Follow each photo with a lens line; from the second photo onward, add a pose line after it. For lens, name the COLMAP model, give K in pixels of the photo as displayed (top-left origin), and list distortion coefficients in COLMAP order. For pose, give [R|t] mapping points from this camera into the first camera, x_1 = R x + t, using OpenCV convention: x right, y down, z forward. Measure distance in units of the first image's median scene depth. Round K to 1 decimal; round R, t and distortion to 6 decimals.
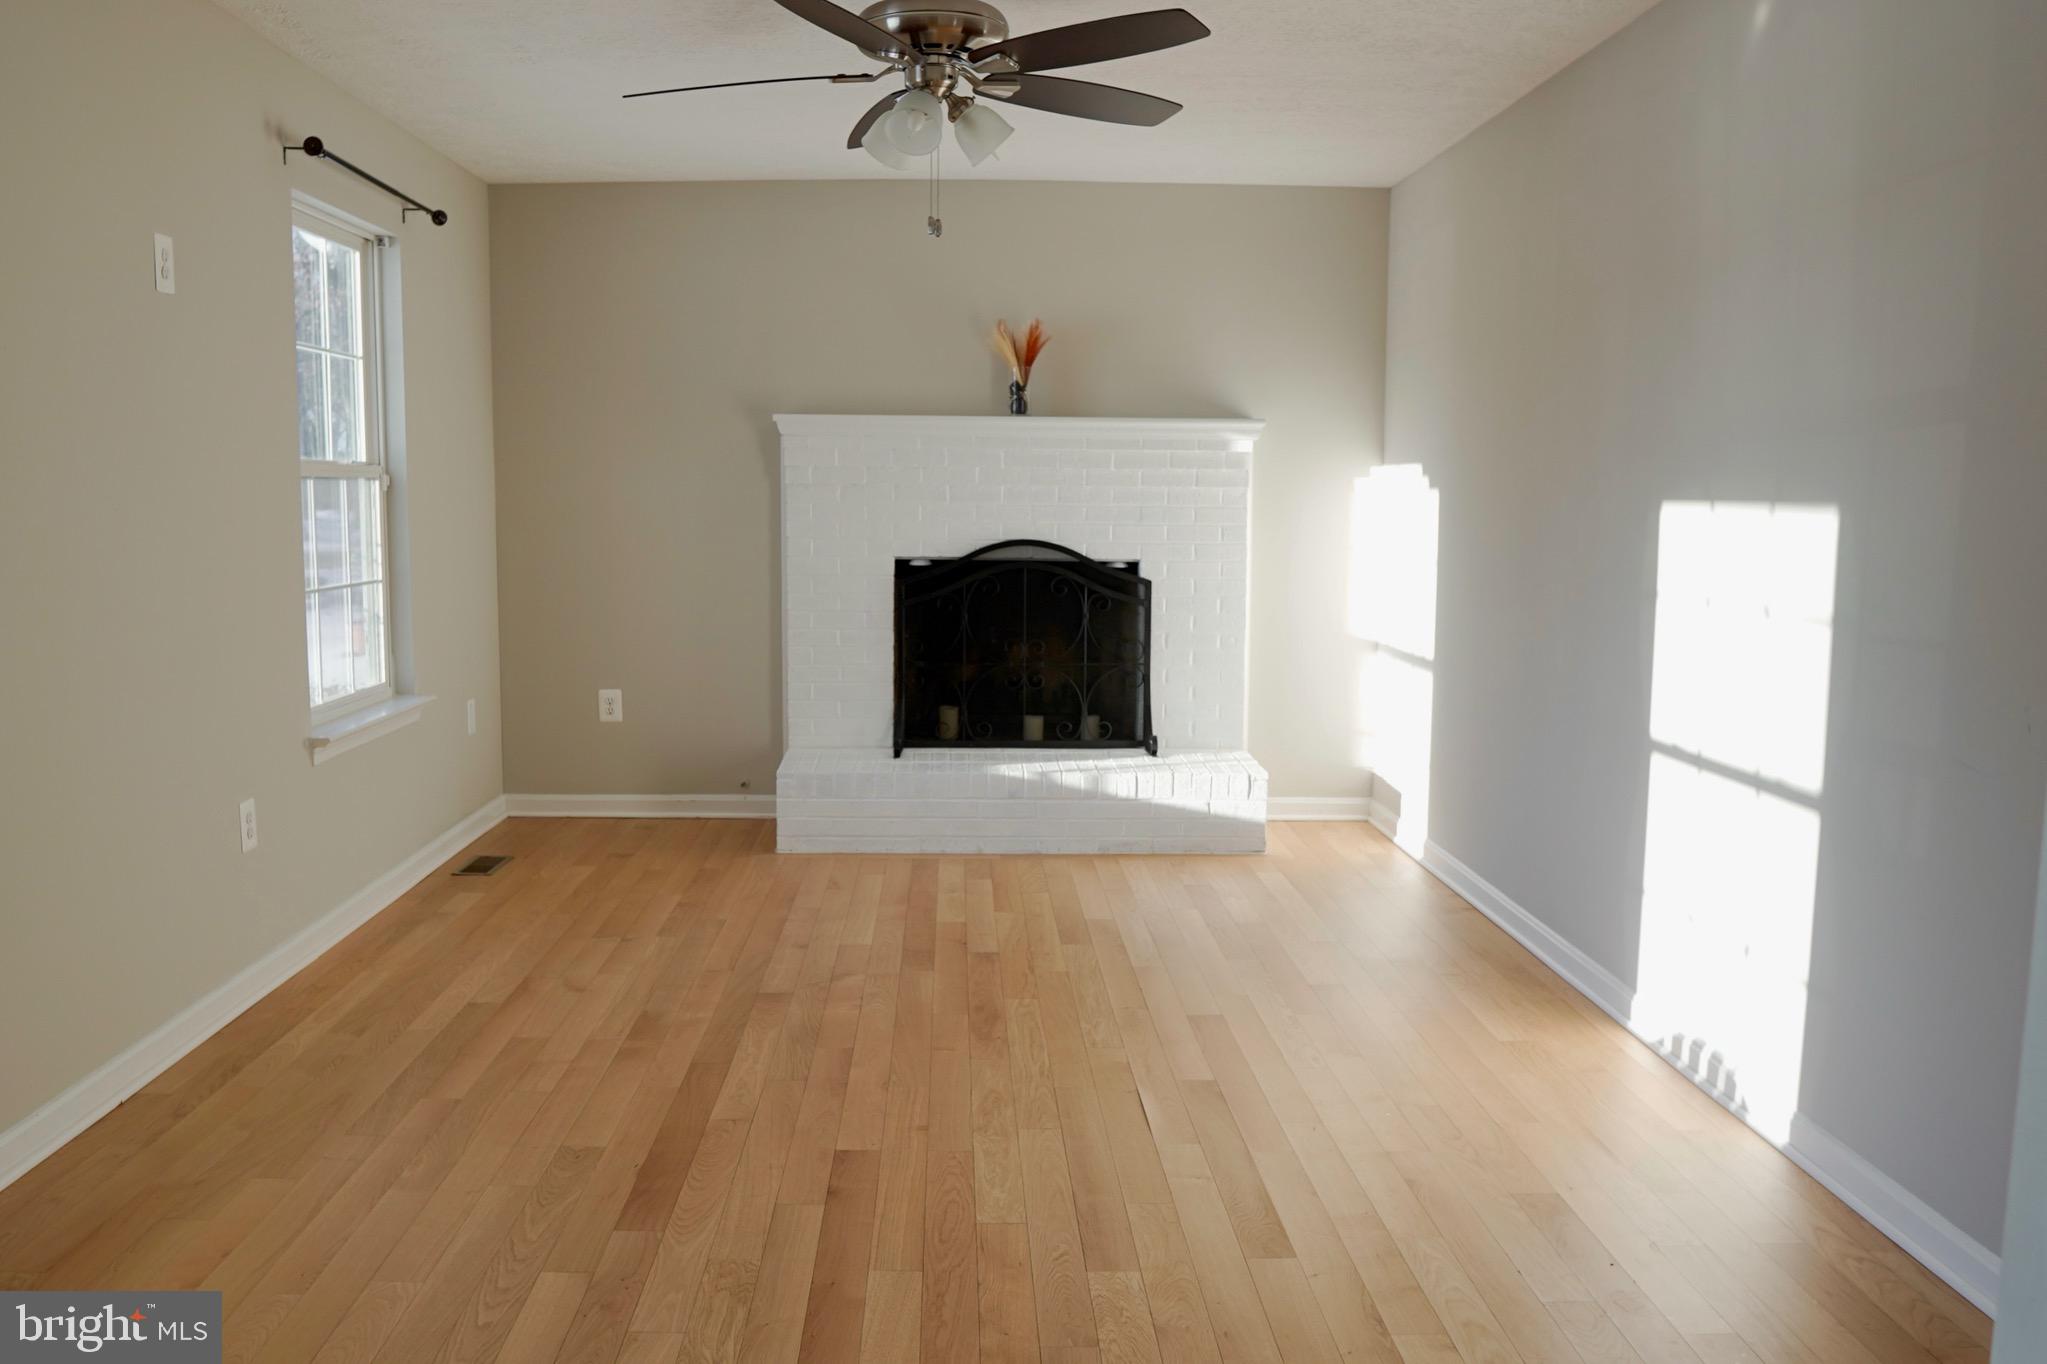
lens RADIAL K [[1632.6, 0, 1022.5], [0, 1632.6, 691.5], [0, 0, 1]] dist [-0.087876, 0.003600]
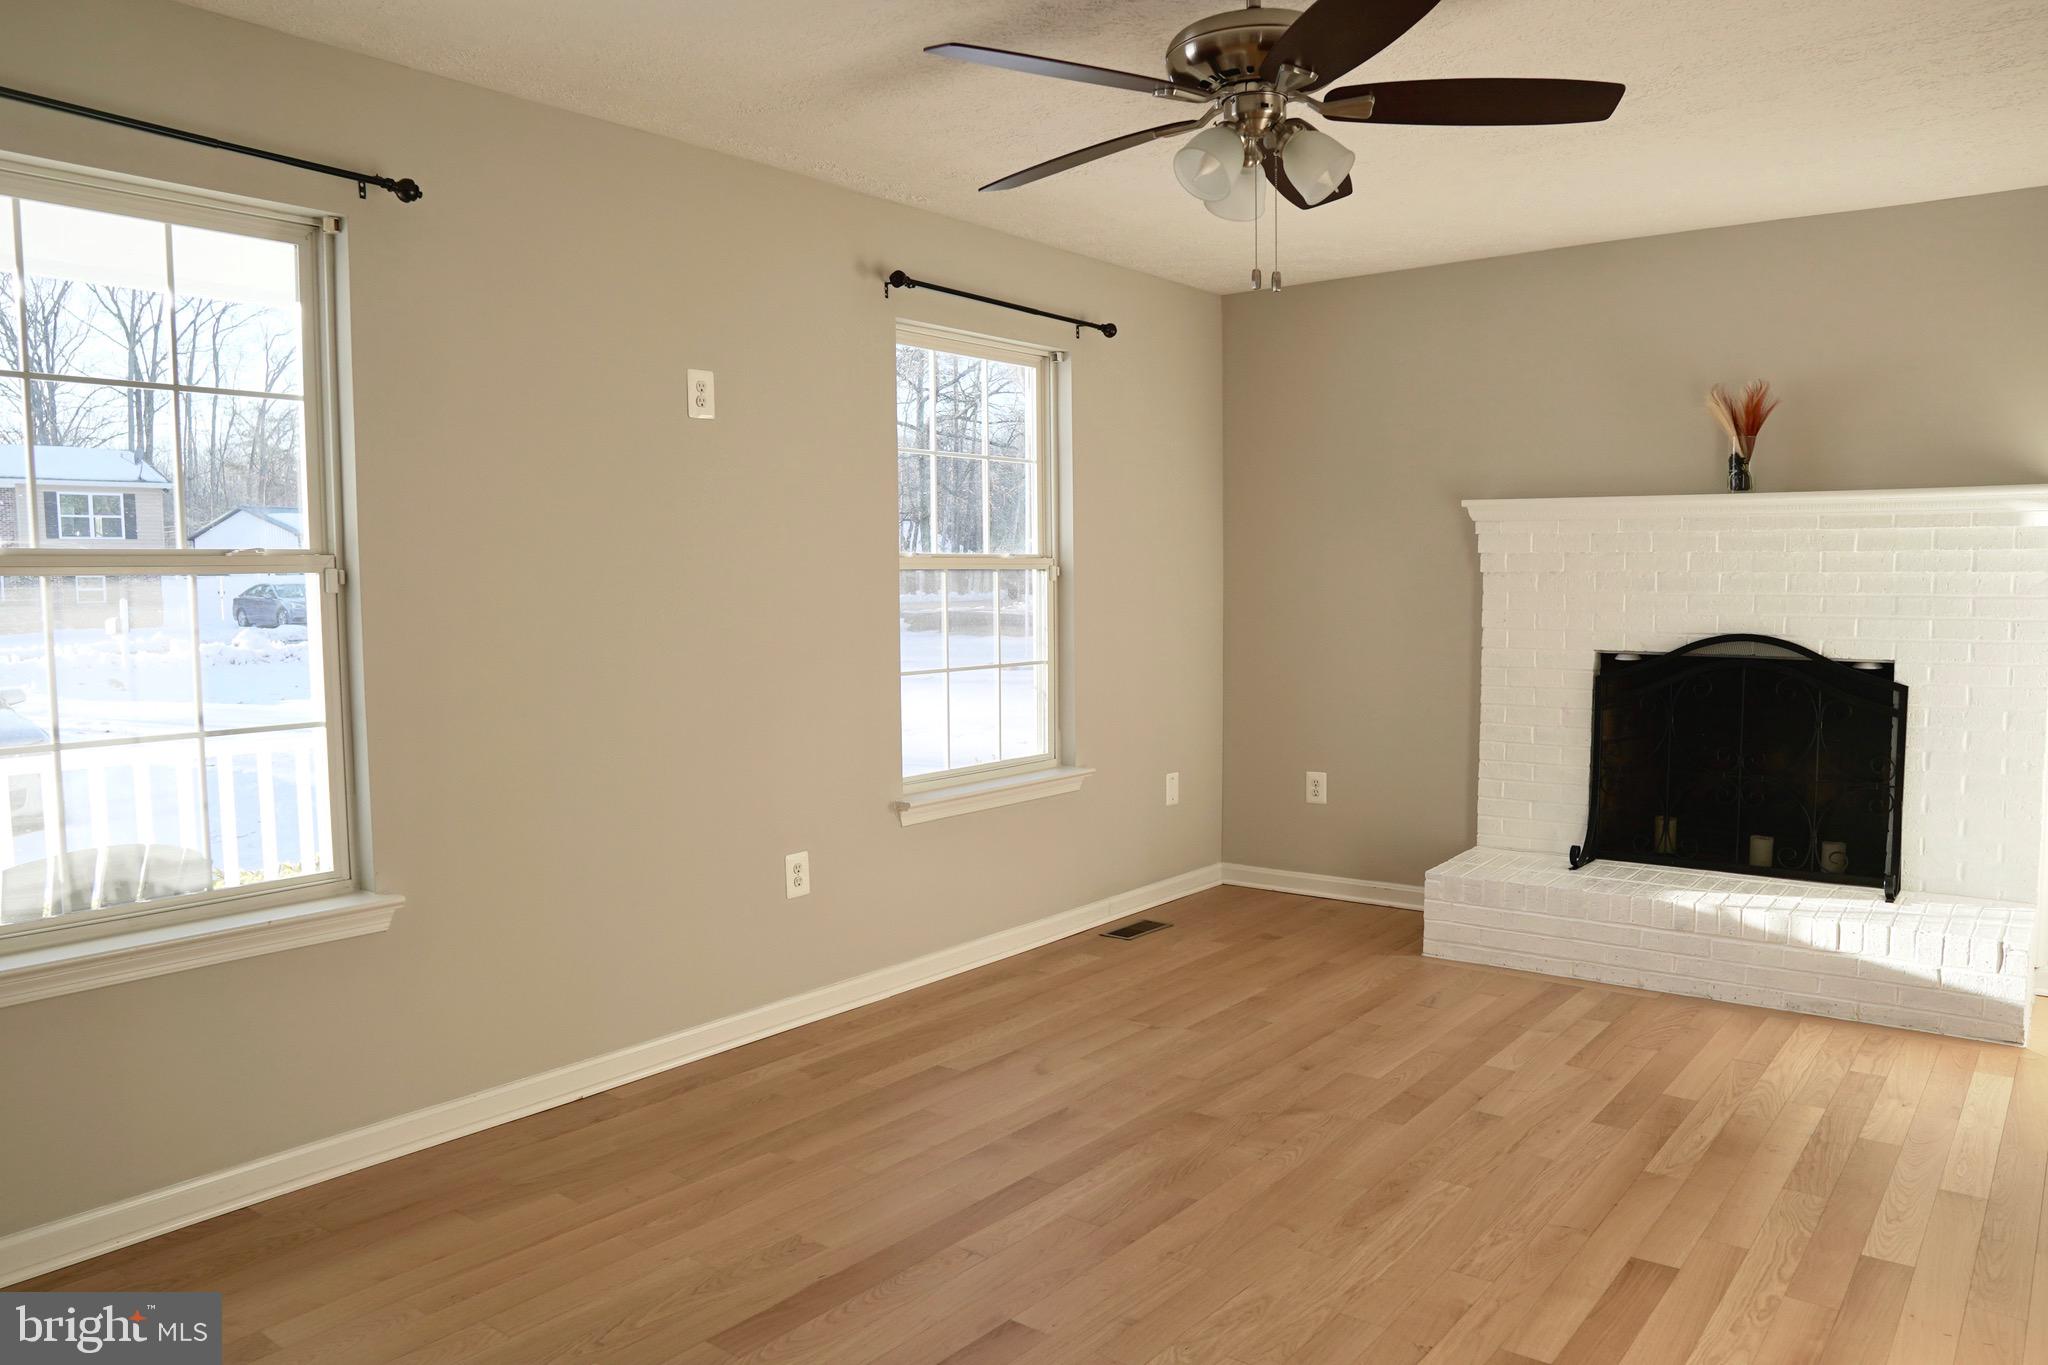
lens RADIAL K [[1446.6, 0, 1009.8], [0, 1446.6, 704.7], [0, 0, 1]] dist [-0.112893, 0.076851]
pose [[0.780008, 0.044132, -0.624212, 0.178555], [-0.064226, 0.997888, -0.009705, -0.024615], [0.622465, 0.047661, 0.781195, 0.181808]]
